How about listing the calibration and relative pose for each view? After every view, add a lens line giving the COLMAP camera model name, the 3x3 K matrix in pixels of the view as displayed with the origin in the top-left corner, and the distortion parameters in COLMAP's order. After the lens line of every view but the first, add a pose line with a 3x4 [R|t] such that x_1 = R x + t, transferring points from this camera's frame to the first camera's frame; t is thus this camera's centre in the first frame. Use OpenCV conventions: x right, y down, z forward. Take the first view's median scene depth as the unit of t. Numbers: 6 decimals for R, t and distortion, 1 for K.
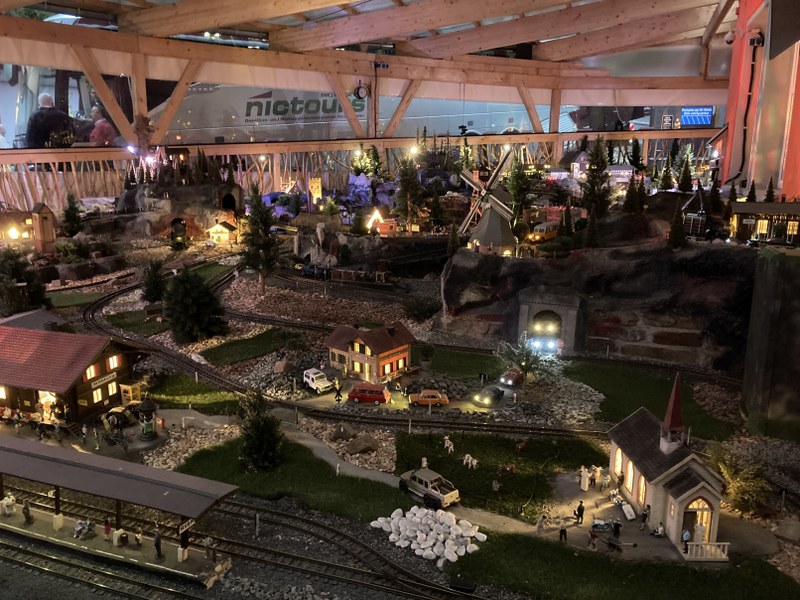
lens RADIAL K [[667.0, 0, 396.7], [0, 667.0, 298.2], [0, 0, 1]] dist [0.010139, -0.001557]
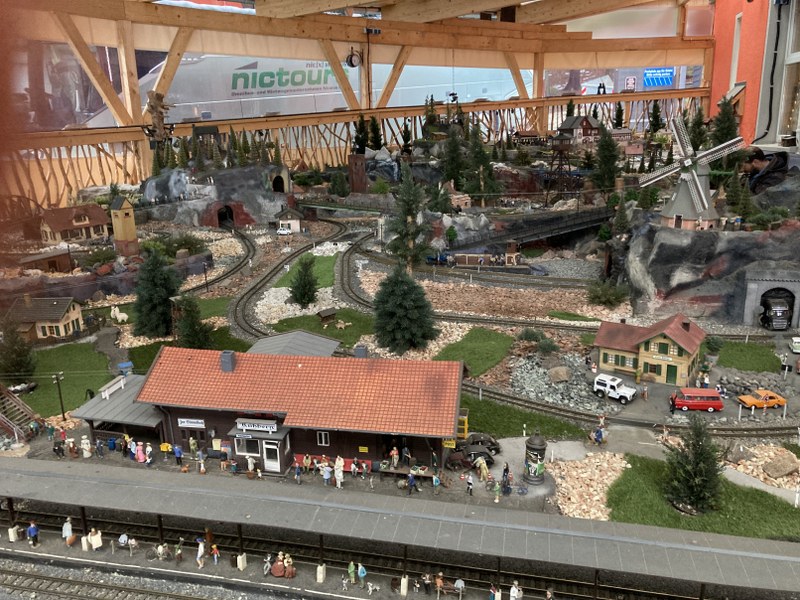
lens RADIAL K [[667.0, 0, 401.9], [0, 667.0, 302.0], [0, 0, 1]] dist [0.010139, -0.001557]
pose [[0.990720, -0.066882, 0.118329, -0.149106], [0.061249, 0.996838, 0.050616, -0.015075], [-0.121340, -0.042898, 0.991684, 0.052617]]
